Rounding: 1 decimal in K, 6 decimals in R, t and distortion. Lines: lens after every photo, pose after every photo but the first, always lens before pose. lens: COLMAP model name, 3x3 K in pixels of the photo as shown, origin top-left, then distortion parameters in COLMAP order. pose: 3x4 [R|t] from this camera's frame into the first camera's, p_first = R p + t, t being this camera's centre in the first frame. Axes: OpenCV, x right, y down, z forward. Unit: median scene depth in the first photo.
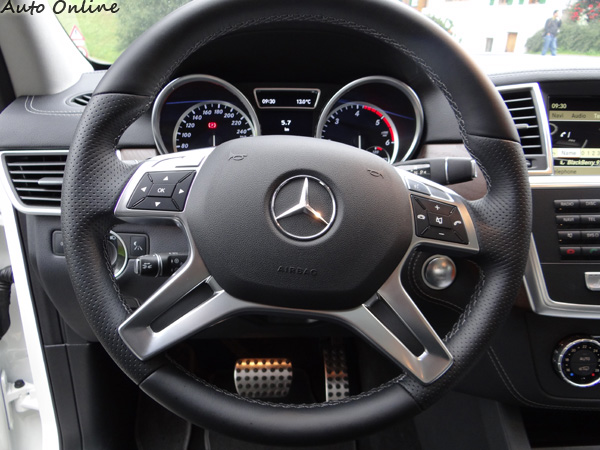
lens RADIAL K [[482.1, 0, 300.0], [0, 482.1, 225.0], [0, 0, 1]] dist [0.006884, 0.002511]
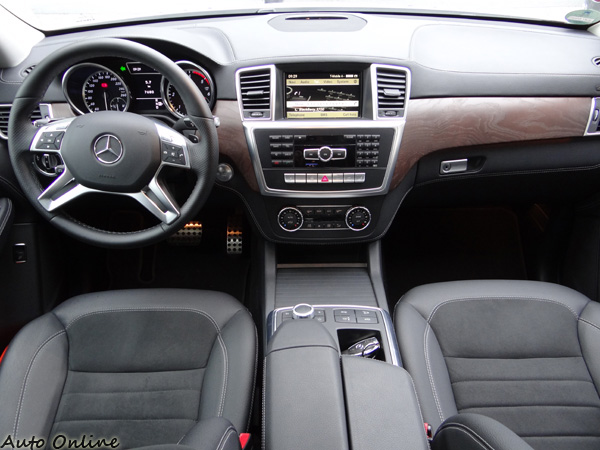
lens RADIAL K [[482.1, 0, 300.0], [0, 482.1, 225.0], [0, 0, 1]] dist [0.006884, 0.002511]
pose [[0.997855, 0.011252, -0.064486, 0.760243], [0.005160, 0.968530, 0.248845, -0.179553], [0.065256, -0.248644, 0.966394, -0.896628]]
